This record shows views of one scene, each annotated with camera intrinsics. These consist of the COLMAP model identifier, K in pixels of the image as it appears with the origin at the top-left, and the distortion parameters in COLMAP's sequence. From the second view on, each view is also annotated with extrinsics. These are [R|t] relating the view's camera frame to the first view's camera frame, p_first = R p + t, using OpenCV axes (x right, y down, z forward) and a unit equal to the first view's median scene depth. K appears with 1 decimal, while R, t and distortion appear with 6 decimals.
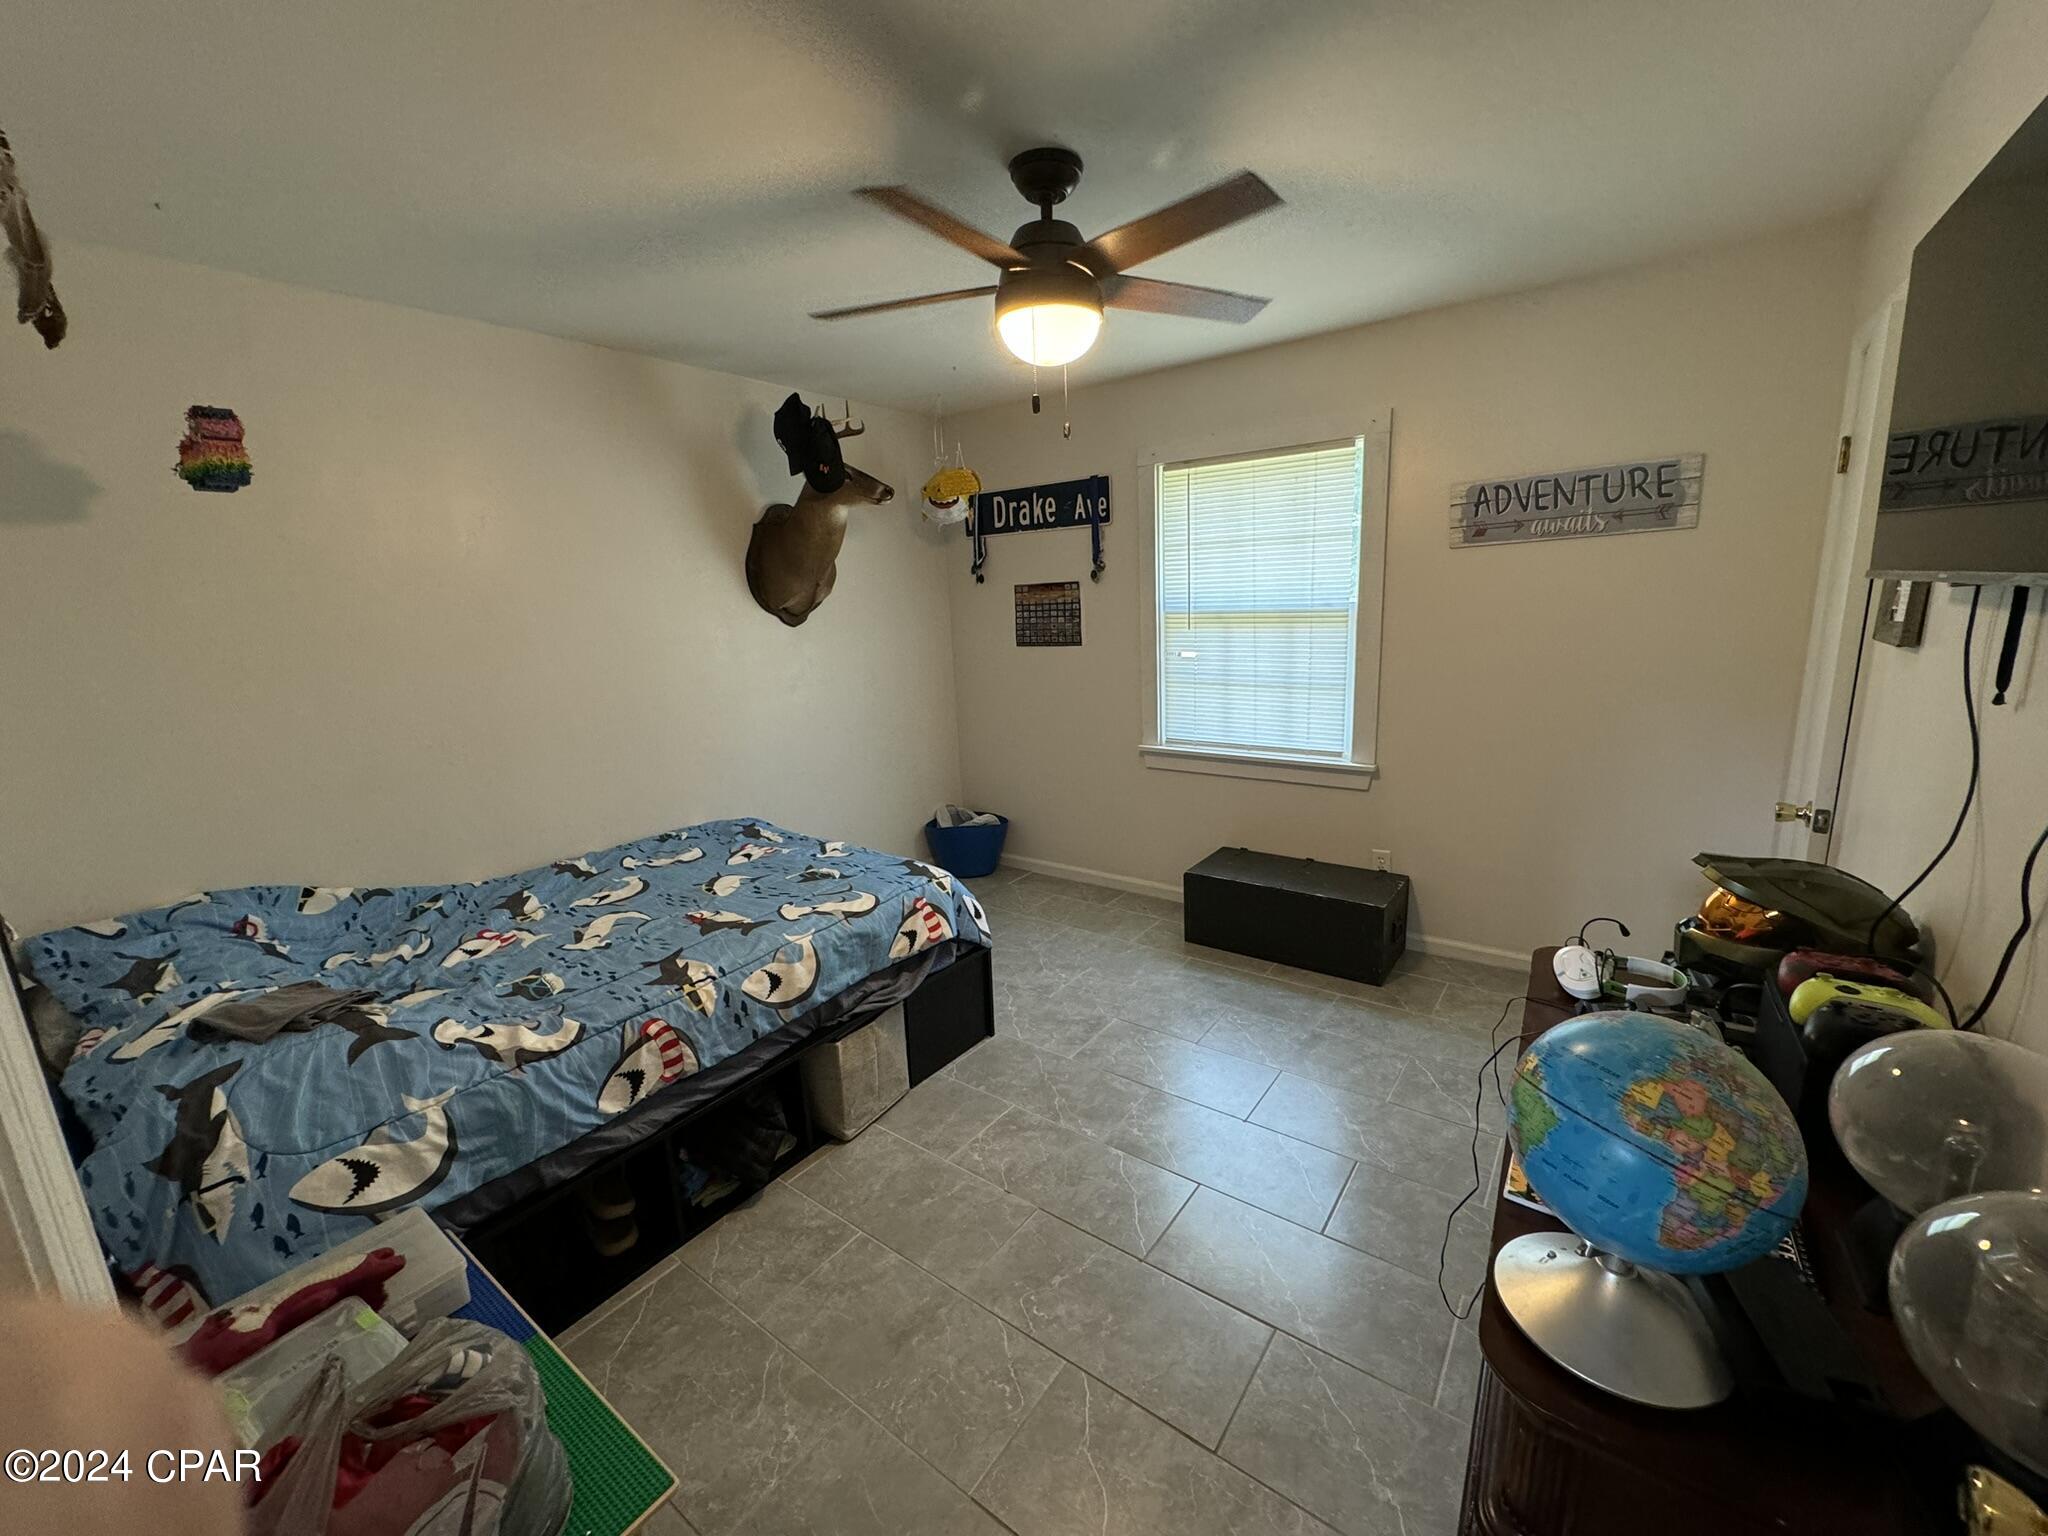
lens RADIAL K [[820.6, 0, 1023.4], [0, 820.6, 774.2], [0, 0, 1]] dist [-0.000112, 0.000003]
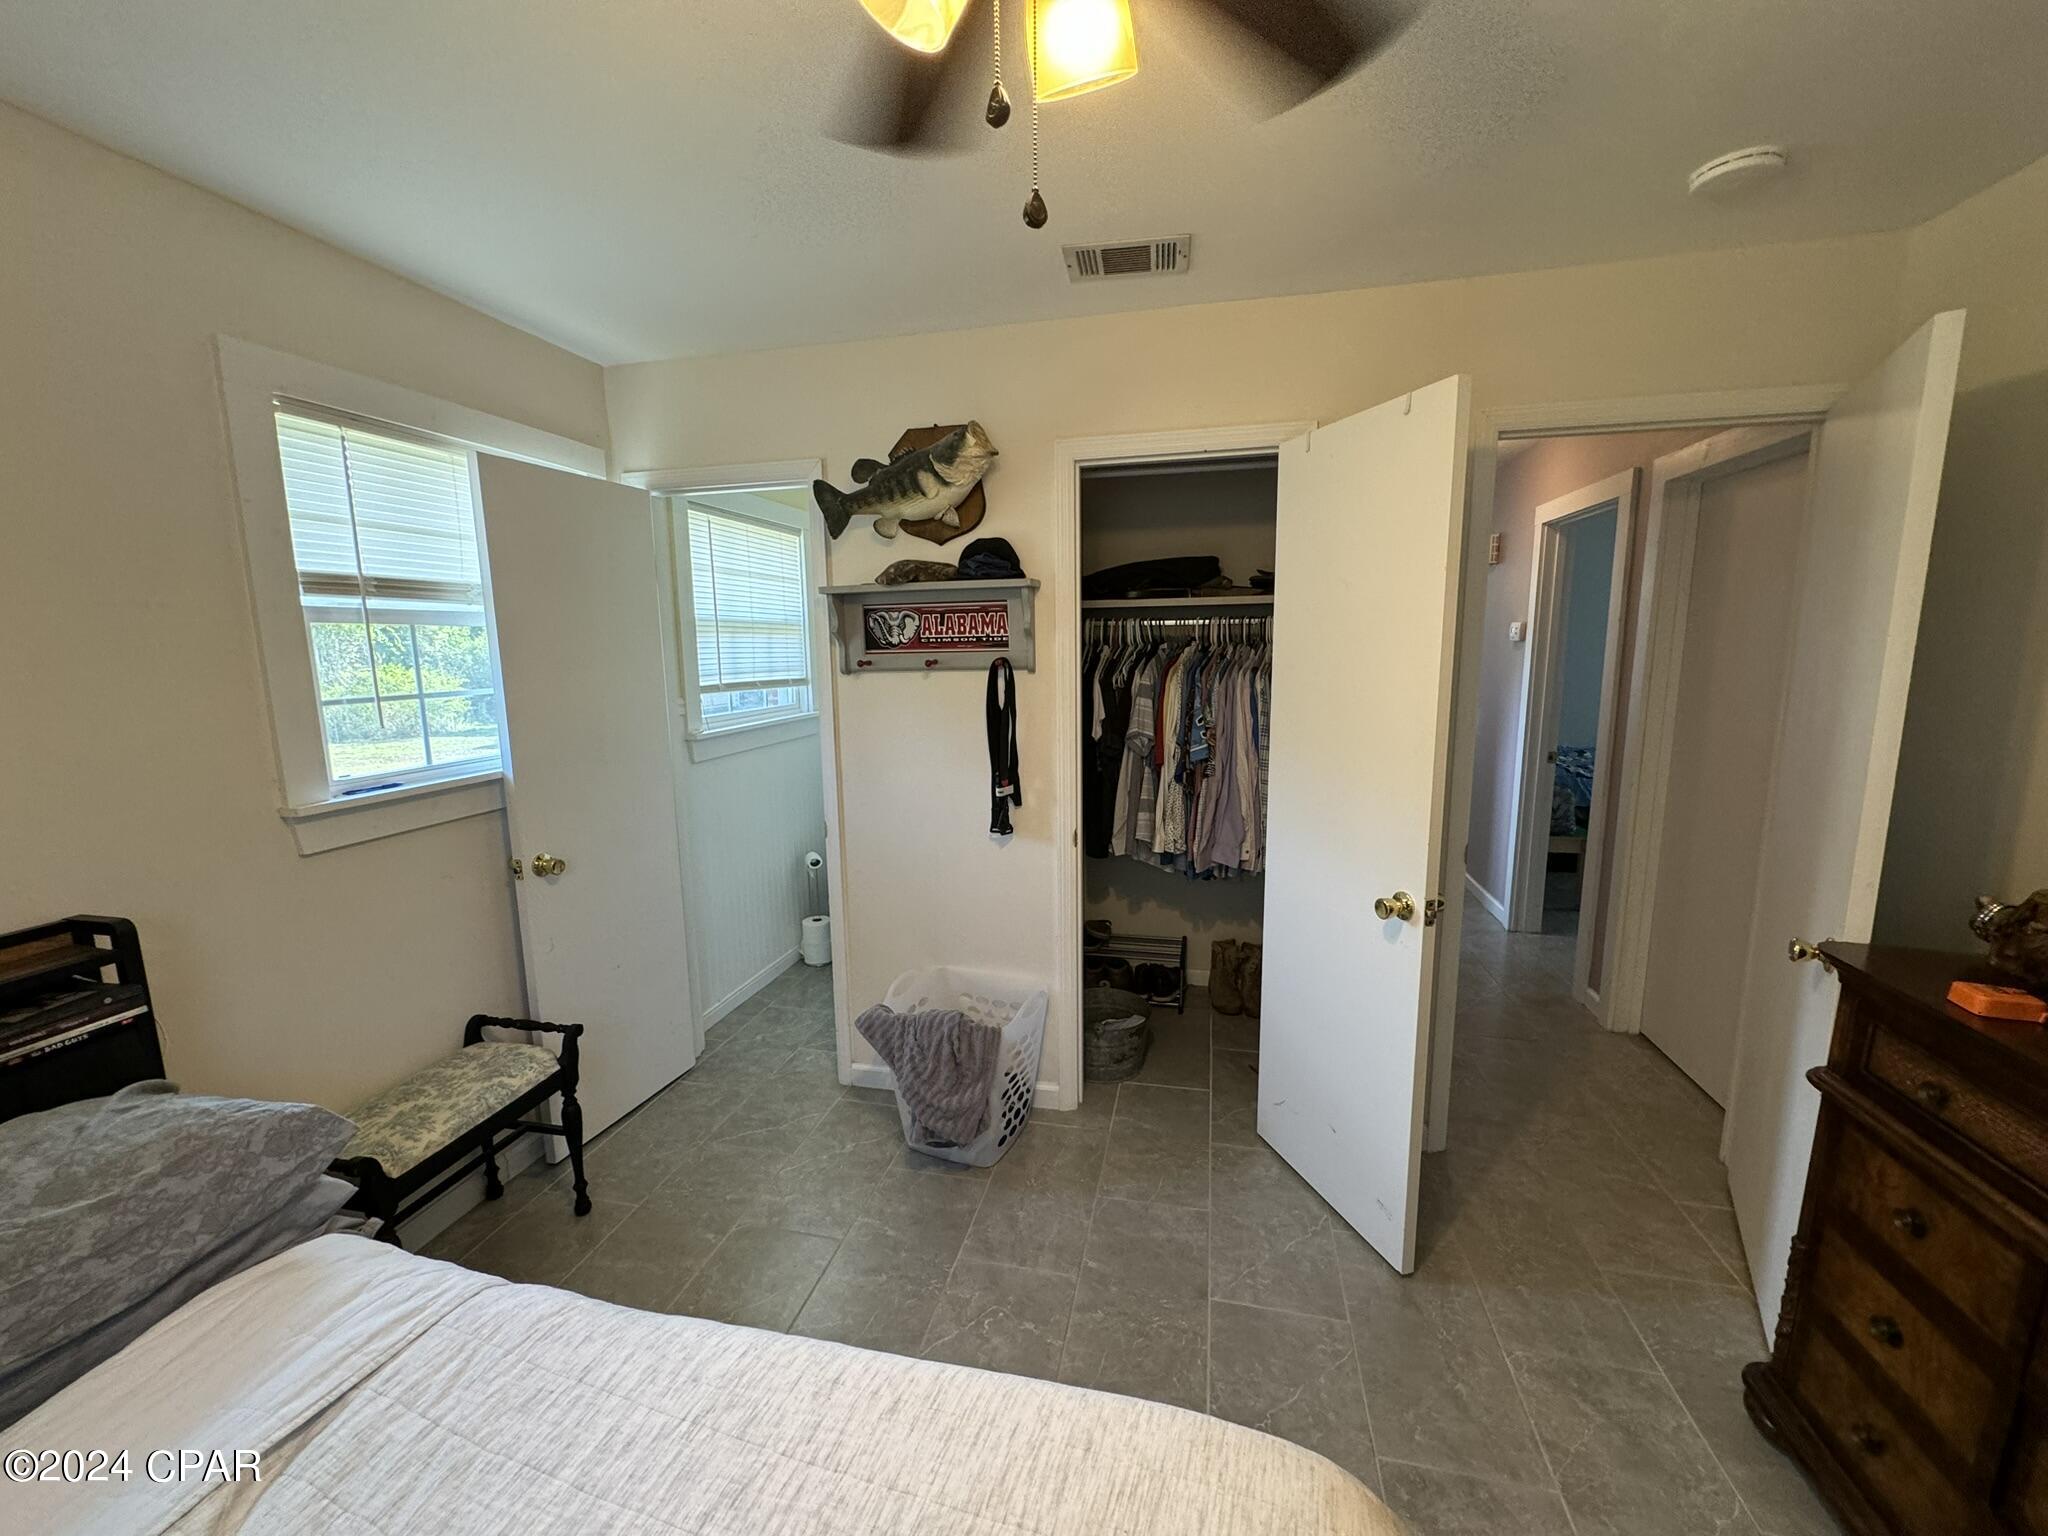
lens RADIAL K [[820.6, 0, 1026.5], [0, 820.6, 767.0], [0, 0, 1]] dist [-0.000112, 0.000003]
pose [[-0.389611, -0.110226, 0.914359, -1.349194], [0.207407, 0.956808, 0.203720, -0.146834], [-0.897321, 0.269016, -0.349921, 1.142860]]
